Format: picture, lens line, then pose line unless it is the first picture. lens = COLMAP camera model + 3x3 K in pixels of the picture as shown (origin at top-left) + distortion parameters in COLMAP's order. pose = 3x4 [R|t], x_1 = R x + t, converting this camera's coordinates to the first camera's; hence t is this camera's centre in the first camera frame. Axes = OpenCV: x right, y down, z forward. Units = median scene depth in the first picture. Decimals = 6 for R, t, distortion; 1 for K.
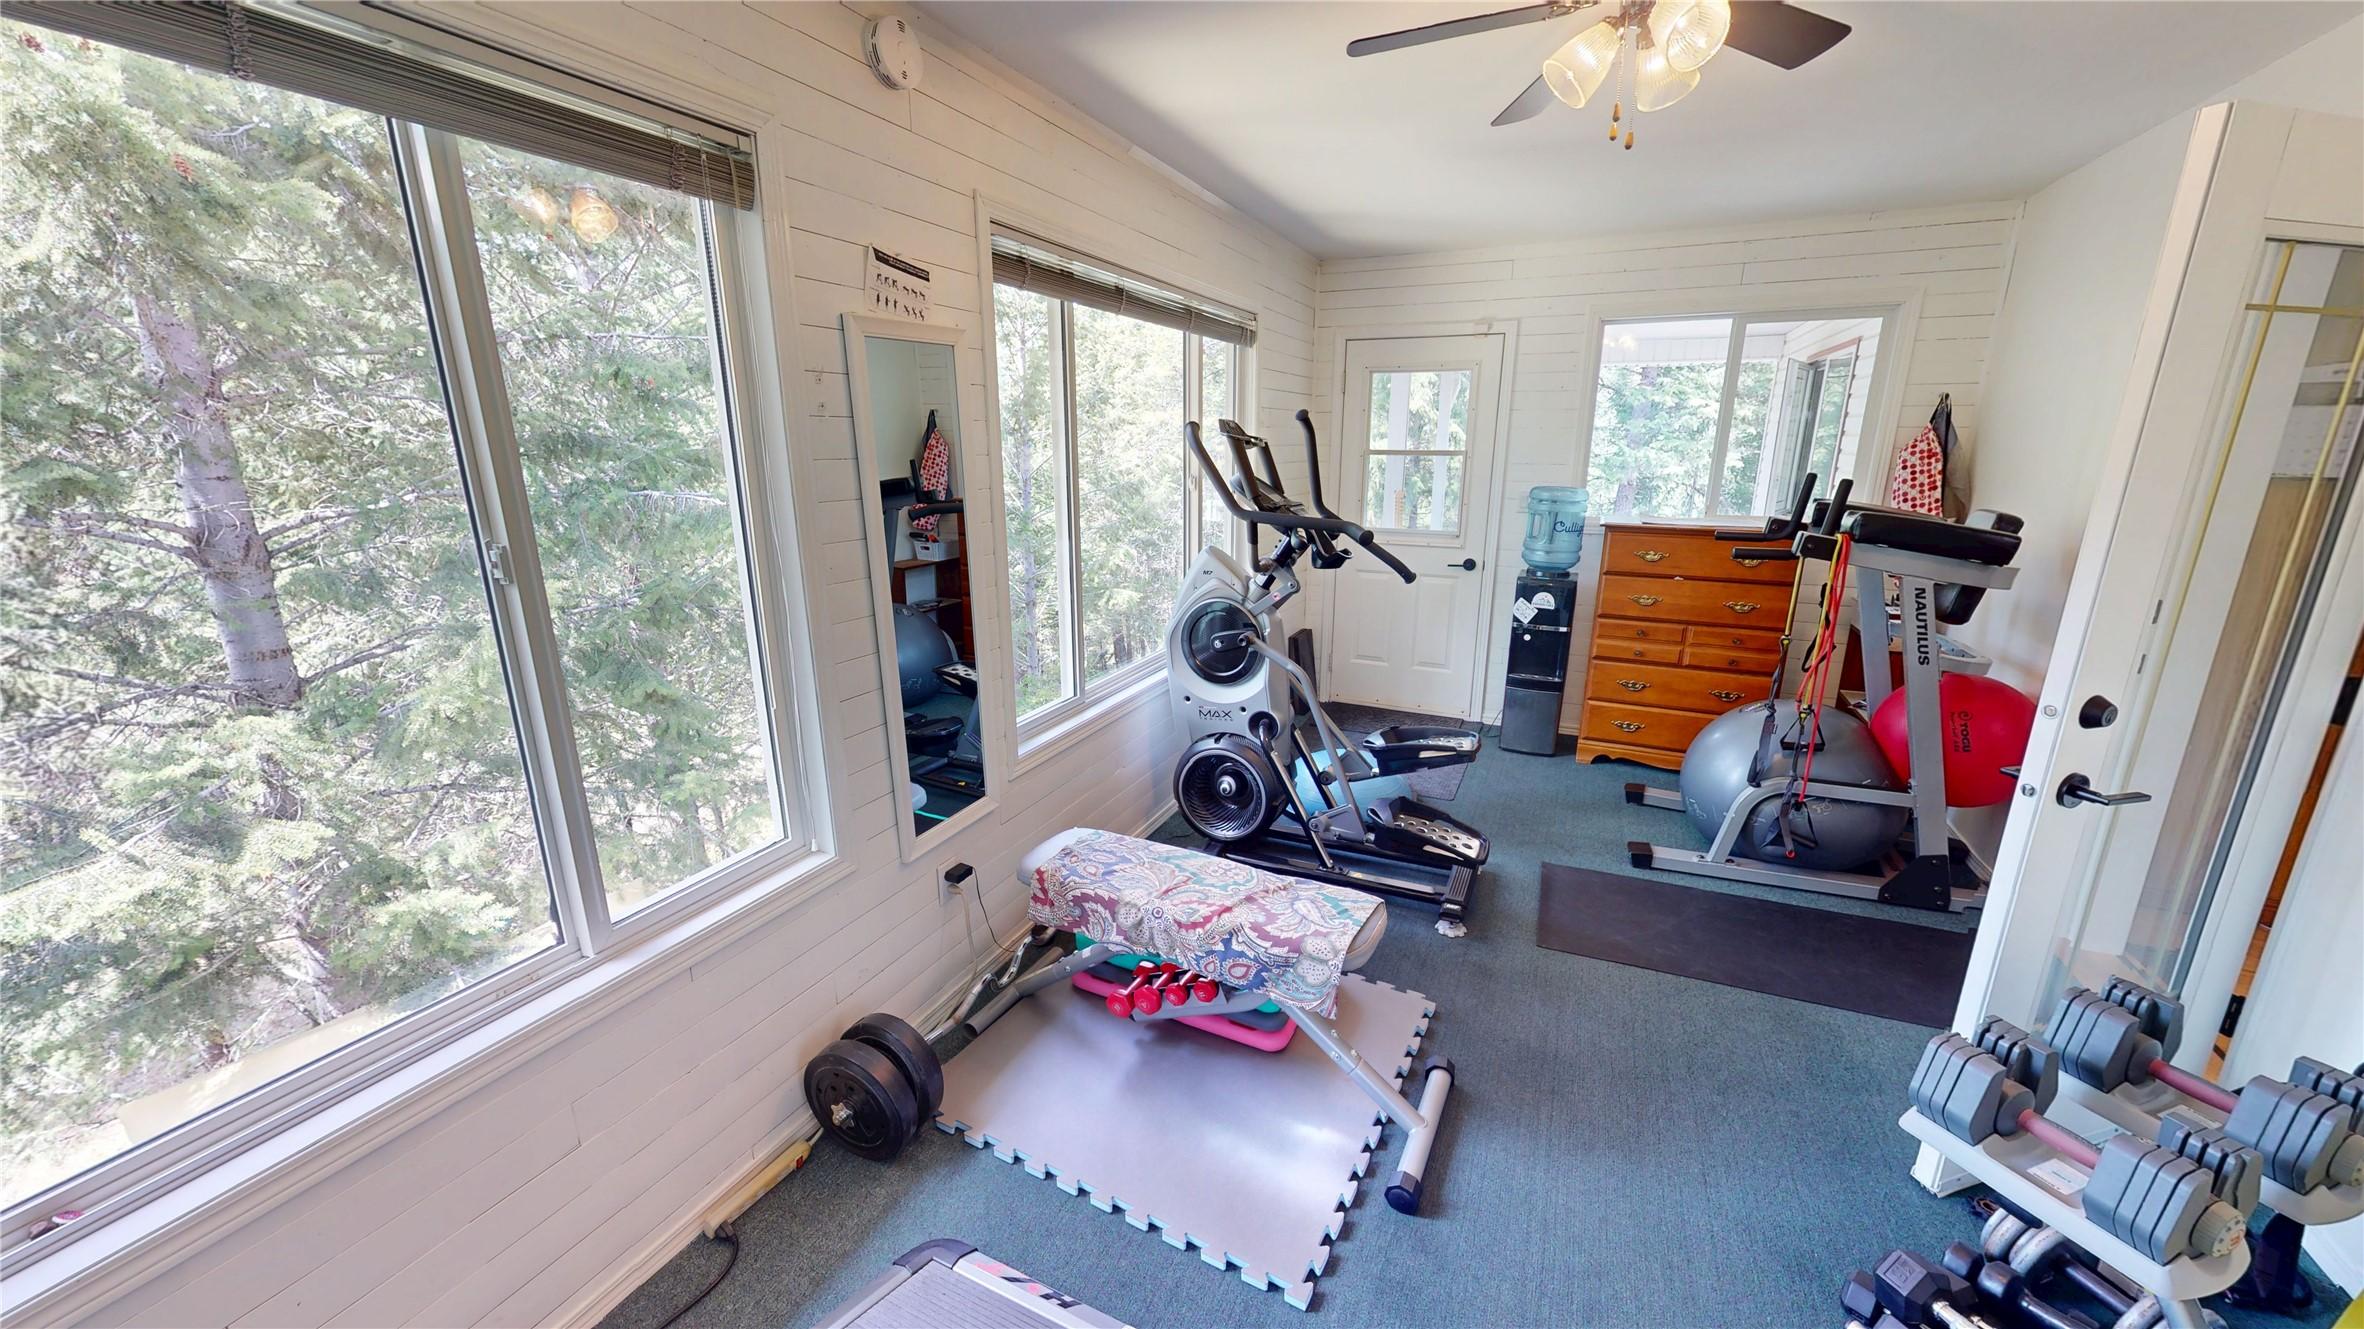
lens RADIAL K [[864.6, 0, 1193.5], [0, 864.6, 660.9], [0, 0, 1]] dist [-0.000338, -0.000007]
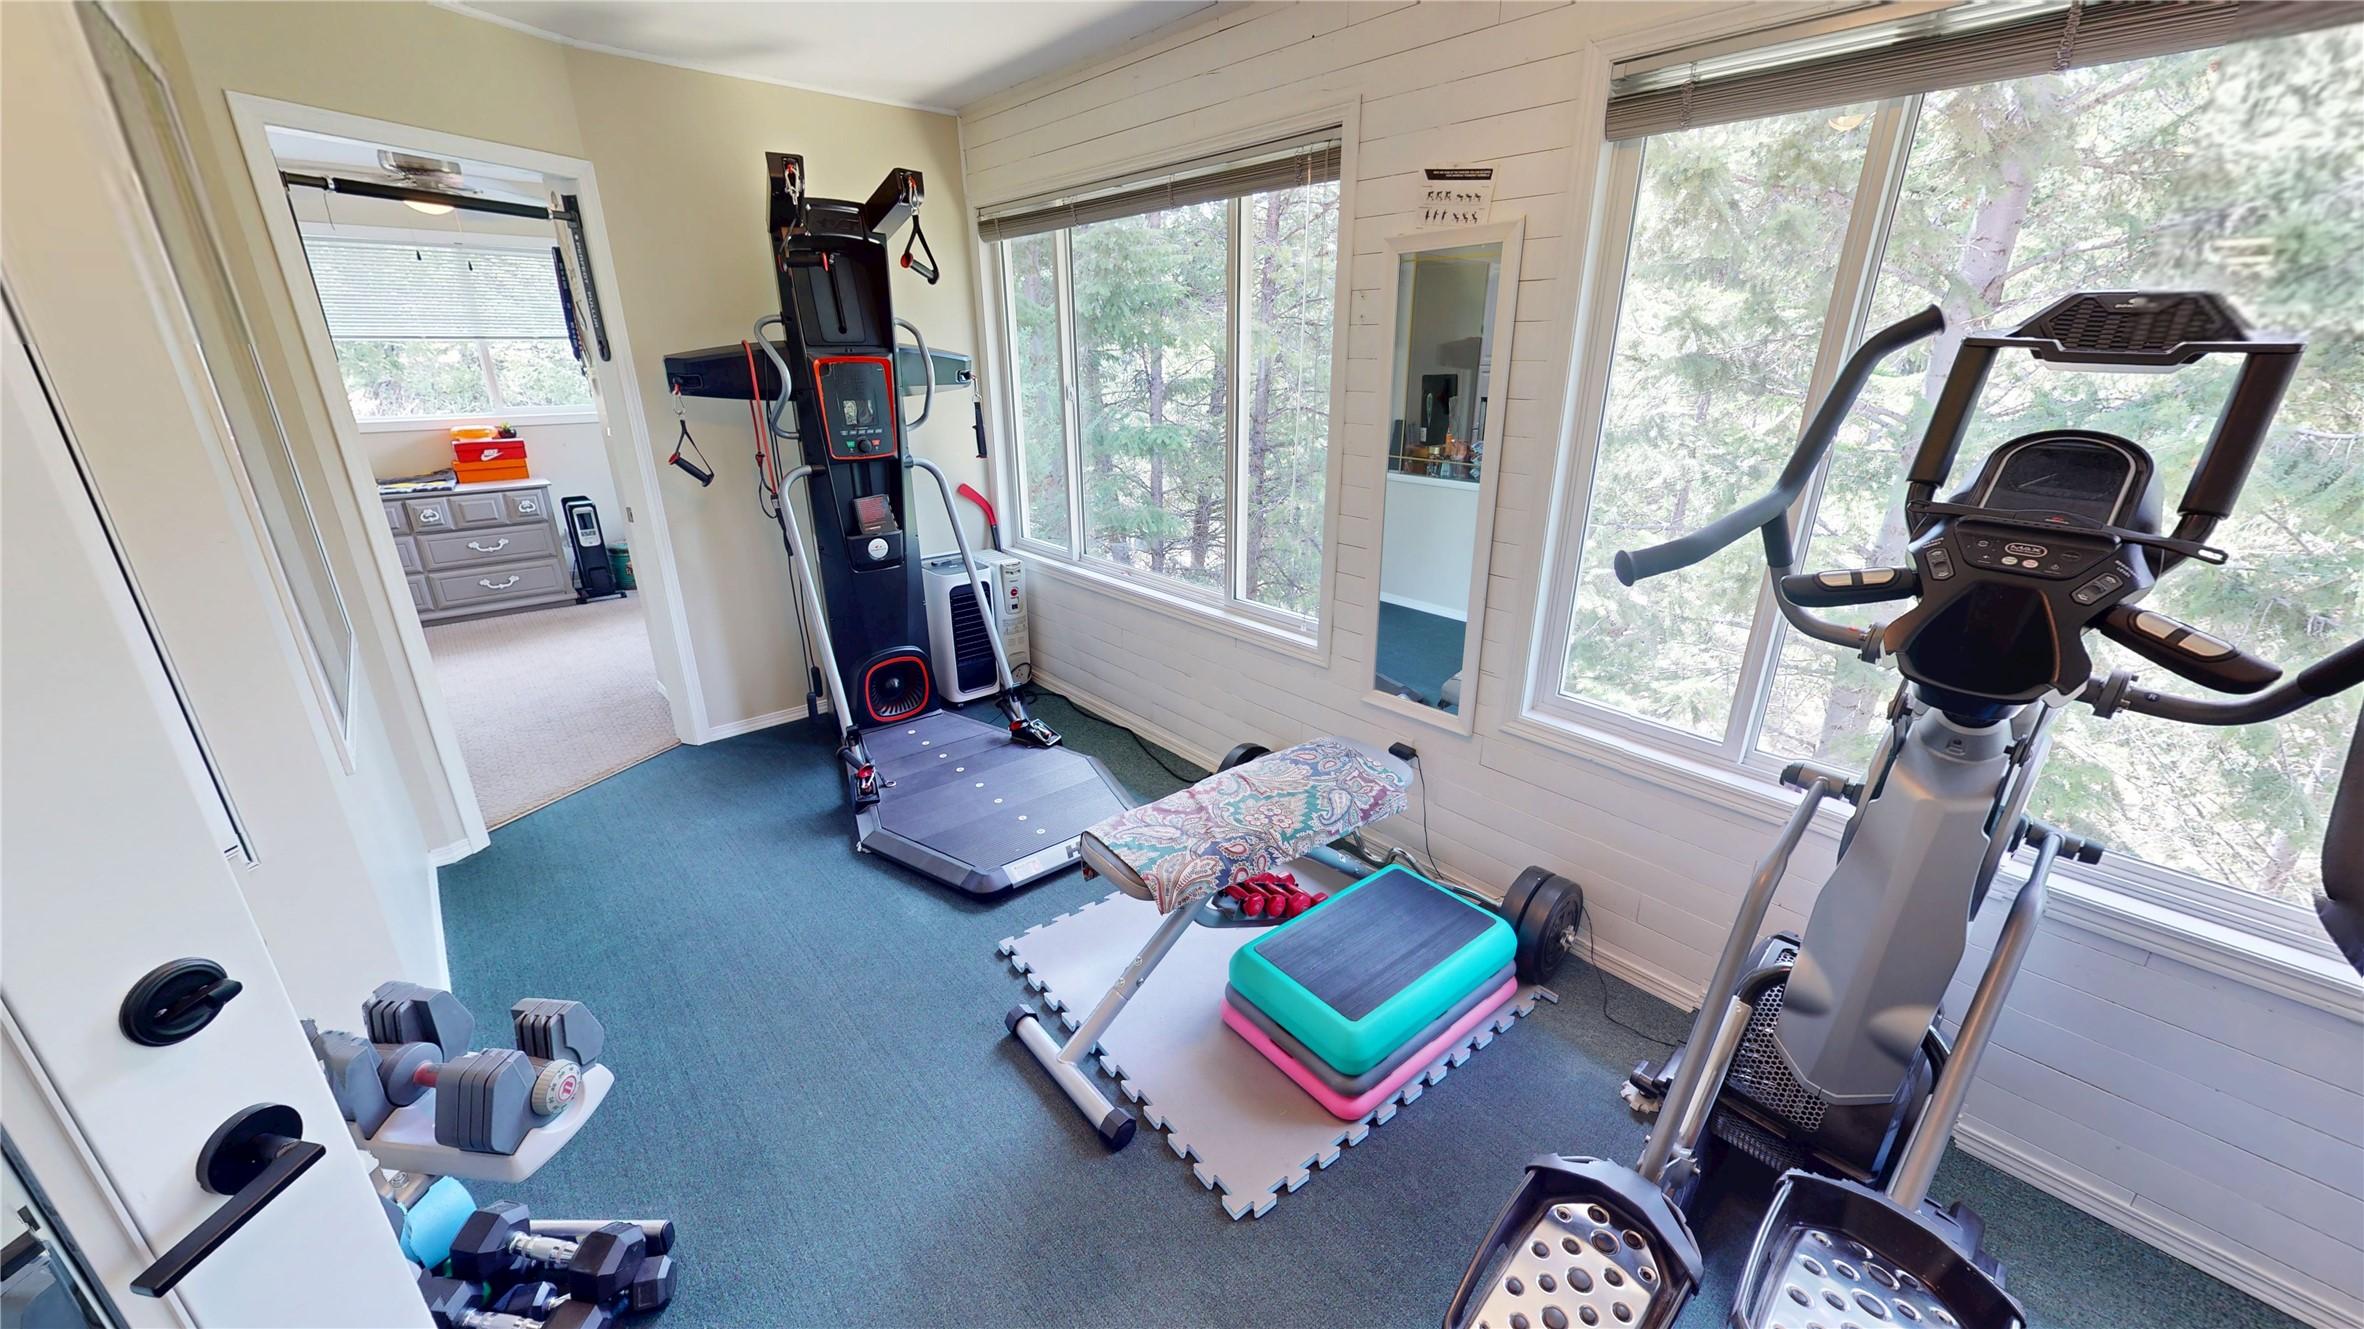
lens RADIAL K [[864.6, 0, 1162.0], [0, 864.6, 677.1], [0, 0, 1]] dist [-0.000338, -0.000007]
pose [[-0.422963, 0.323475, -0.846443, 0.916305], [-0.231161, 0.864689, 0.445958, -0.309763], [0.876166, 0.384288, -0.290956, 1.220293]]
